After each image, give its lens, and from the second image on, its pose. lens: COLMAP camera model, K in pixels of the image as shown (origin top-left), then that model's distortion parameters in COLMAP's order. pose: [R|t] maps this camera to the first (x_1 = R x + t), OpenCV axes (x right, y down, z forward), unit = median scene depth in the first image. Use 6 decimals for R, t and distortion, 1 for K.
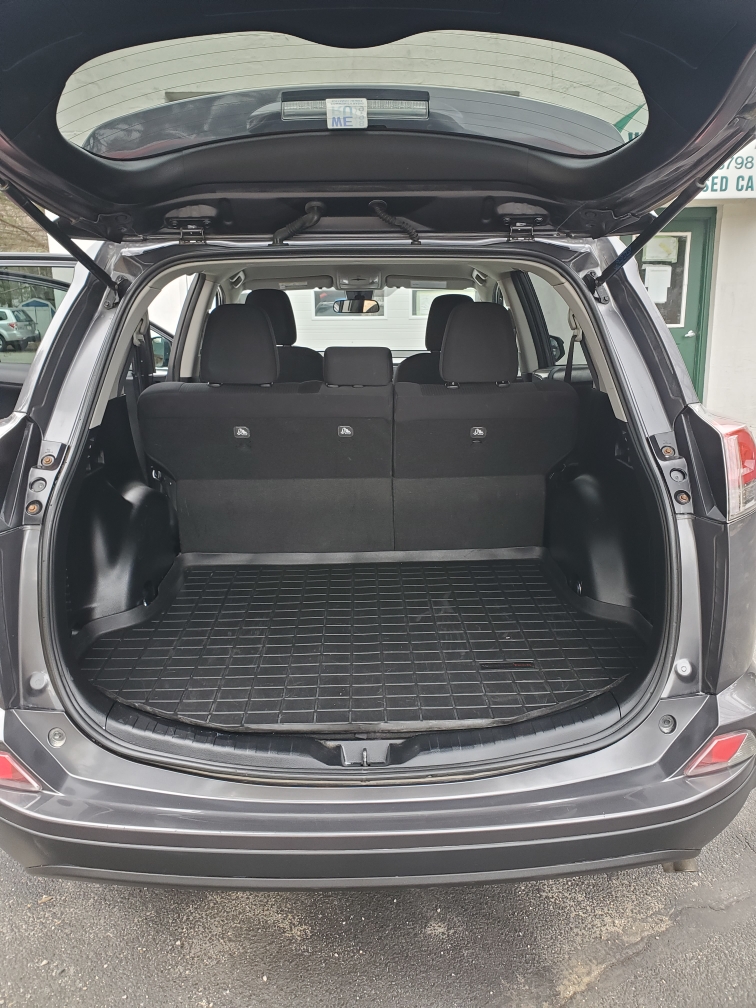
lens RADIAL K [[770.7, 0, 378.4], [0, 770.7, 506.9], [0, 0, 1]] dist [0.002256, 0.021658]
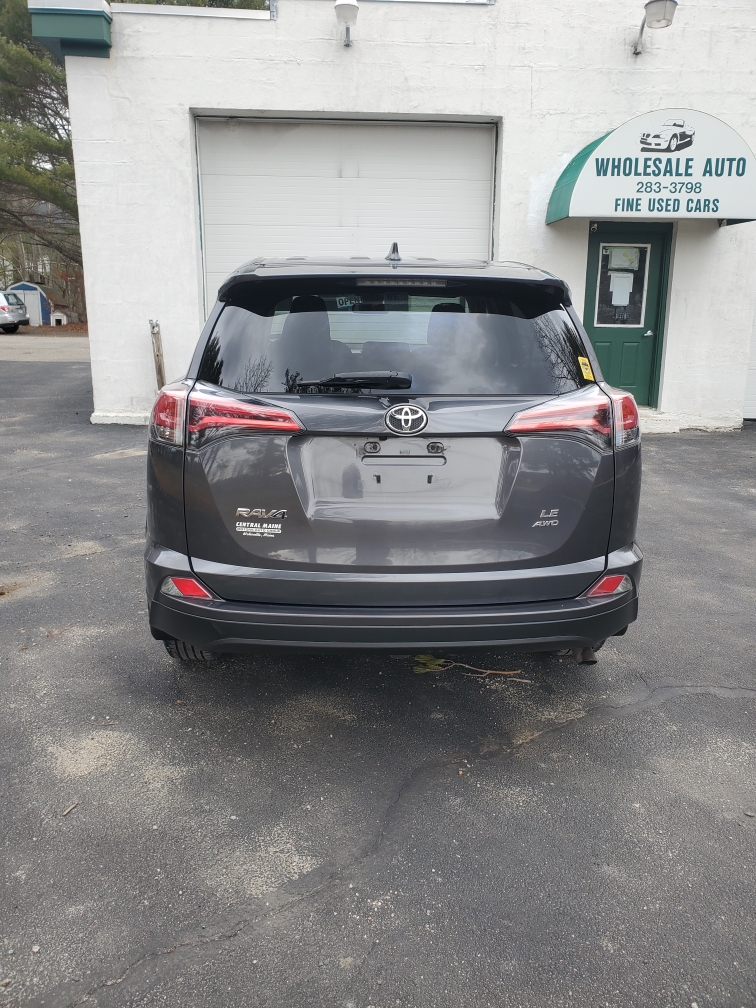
lens RADIAL K [[770.7, 0, 381.8], [0, 770.7, 500.2], [0, 0, 1]] dist [0.002256, 0.021658]
pose [[0.999408, 0.015129, 0.030908, -0.024314], [-0.015242, 0.999878, 0.003439, 0.027901], [-0.030853, -0.003908, 0.999516, -0.147207]]
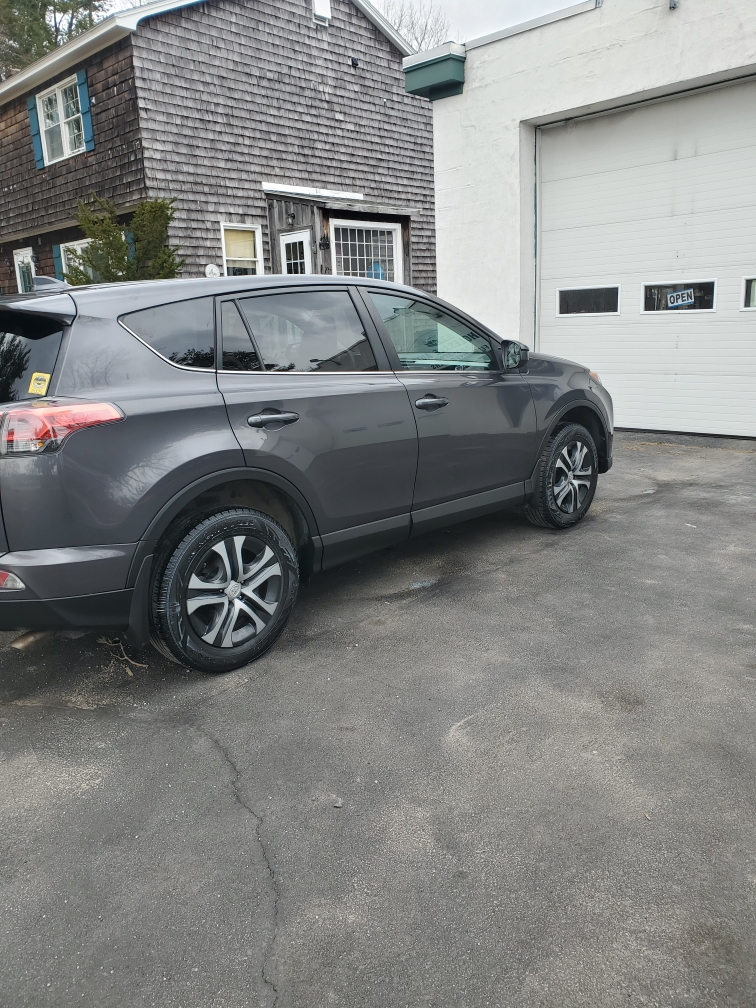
lens RADIAL K [[770.7, 0, 379.8], [0, 770.7, 502.2], [0, 0, 1]] dist [0.002256, 0.021658]
pose [[0.704523, 0.150334, -0.693575, 0.505806], [-0.141983, 0.987405, 0.069798, -0.027674], [0.695333, 0.049302, 0.716995, 0.058447]]
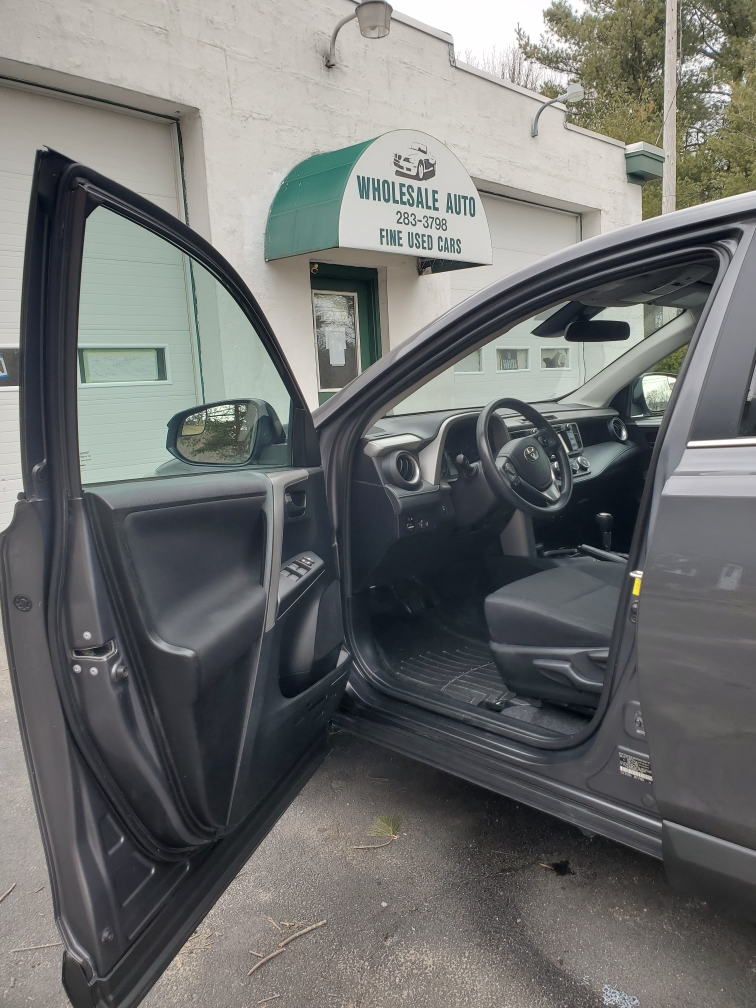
lens RADIAL K [[770.7, 0, 374.6], [0, 770.7, 508.3], [0, 0, 1]] dist [0.002256, 0.021658]
pose [[0.705551, -0.139262, 0.694841, -0.339816], [0.210511, 0.977428, -0.017857, -0.080665], [-0.676670, 0.158870, 0.718942, 0.388677]]
